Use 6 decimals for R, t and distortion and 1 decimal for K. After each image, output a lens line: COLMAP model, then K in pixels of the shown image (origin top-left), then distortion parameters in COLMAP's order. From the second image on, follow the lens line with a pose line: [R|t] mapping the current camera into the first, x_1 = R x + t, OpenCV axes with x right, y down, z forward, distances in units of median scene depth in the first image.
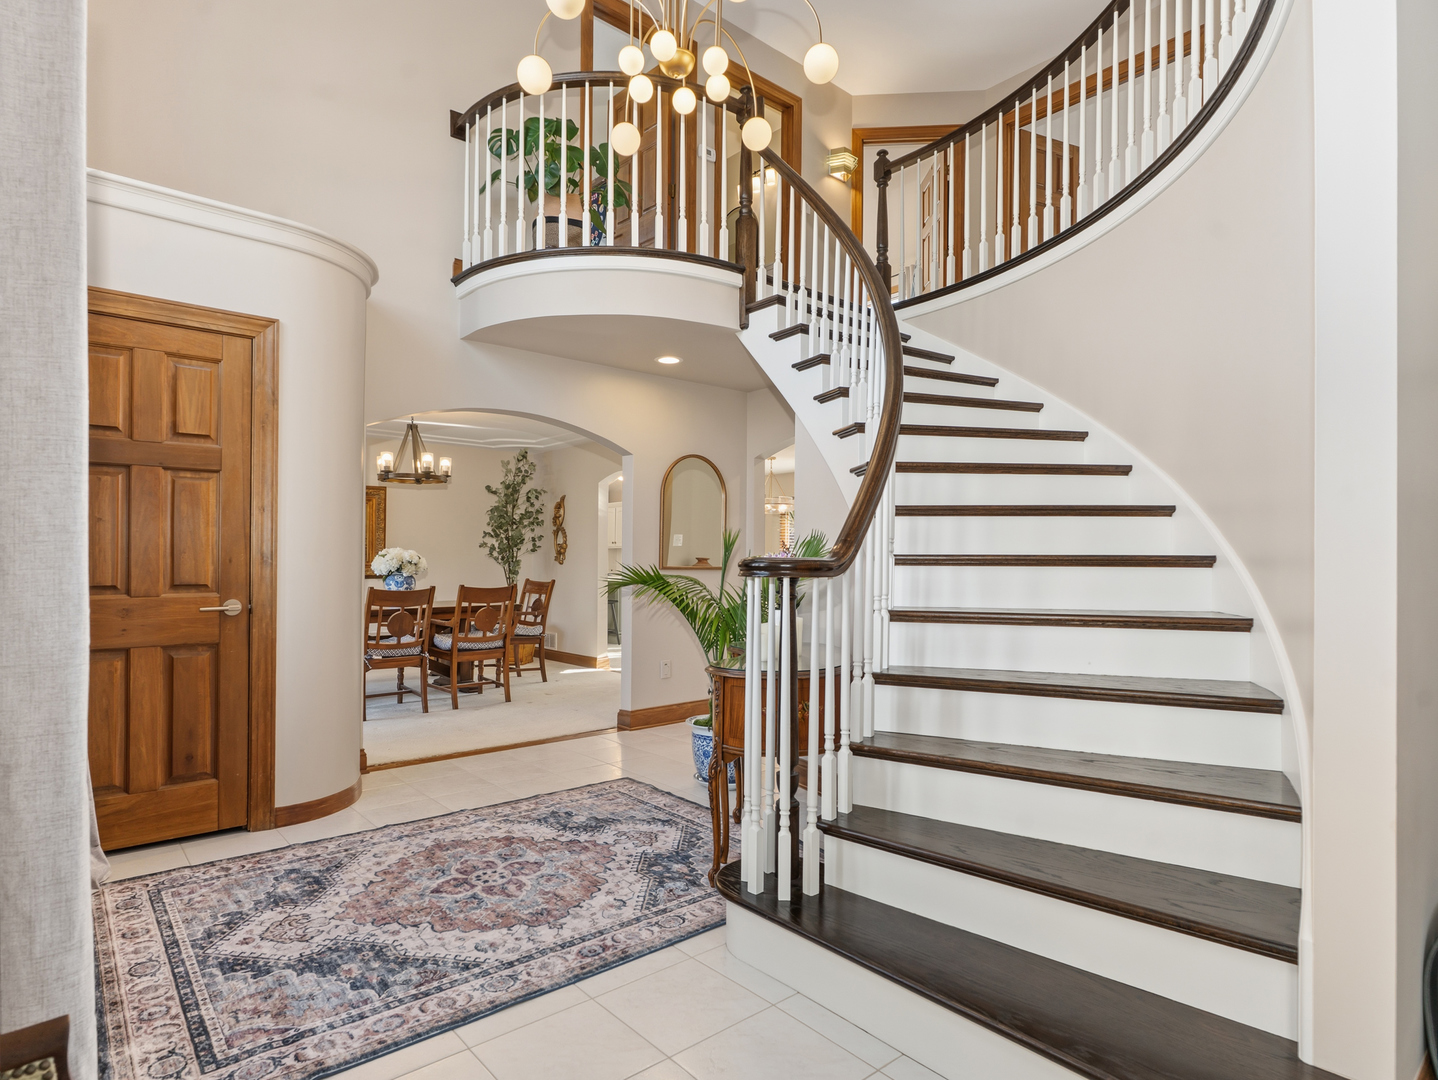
lens RADIAL K [[797.2, 0, 727.0], [0, 797.2, 545.4], [0, 0, 1]] dist [-0.004005, 0.001901]
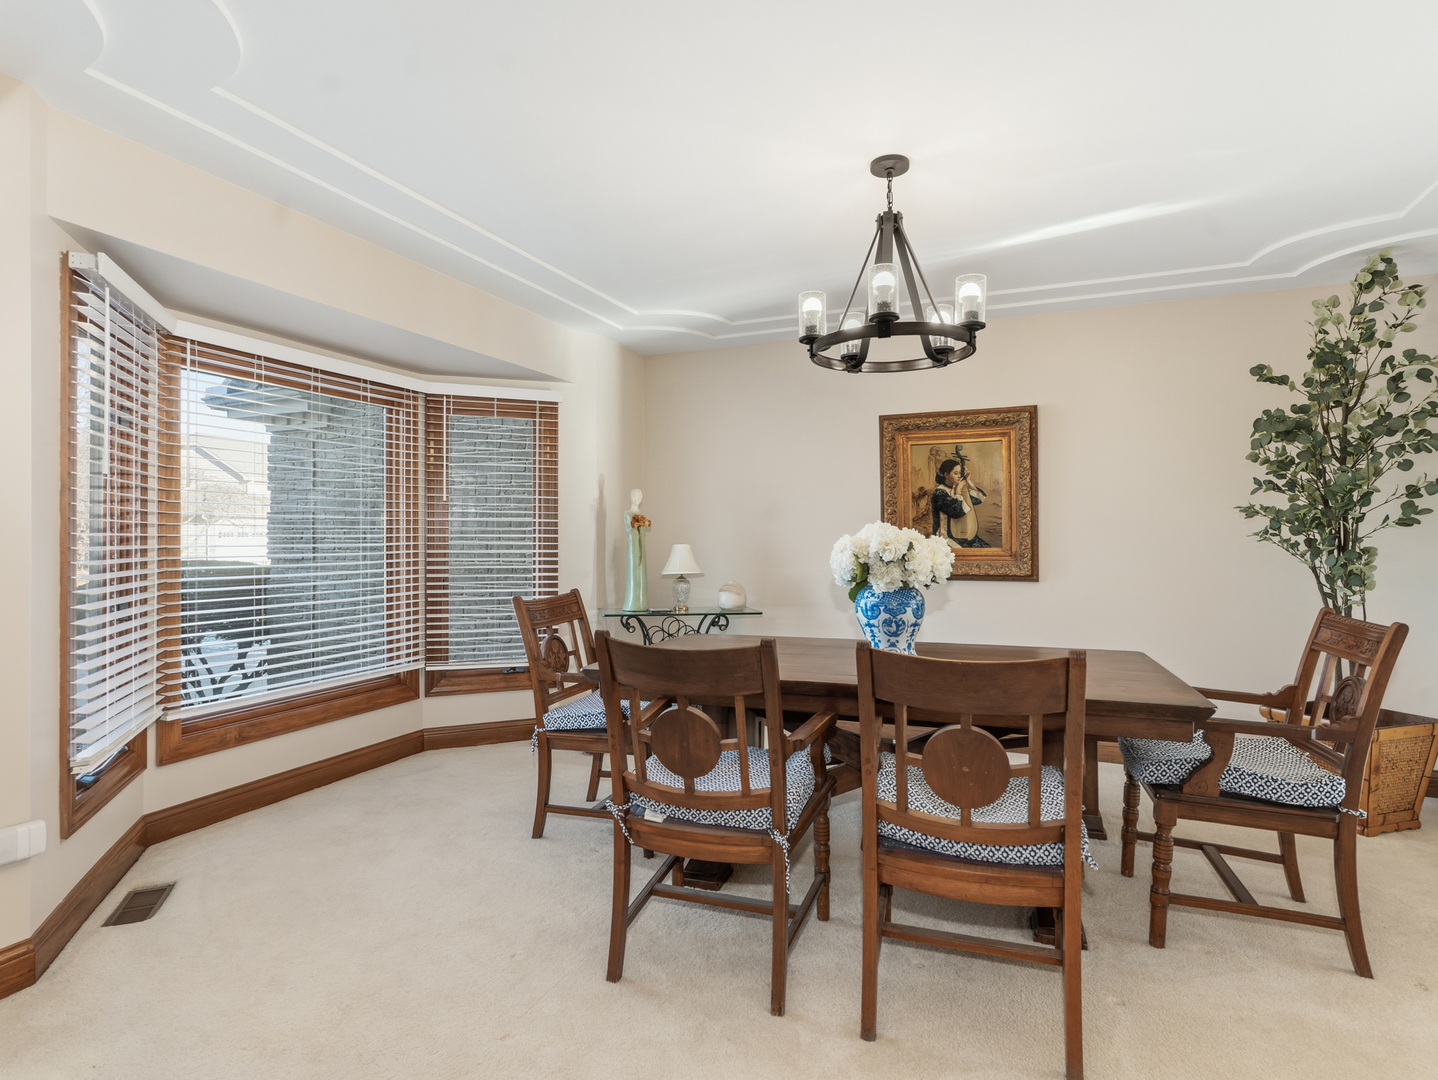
lens RADIAL K [[772.6, 0, 719.0], [0, 772.6, 540.0], [0, 0, 1]] dist [0.000838, 0.001814]
pose [[0.442784, -0.005304, -0.896612, -0.067309], [0.019775, 0.999797, 0.003851, 0.007151], [0.896410, -0.019436, 0.442799, 0.567707]]
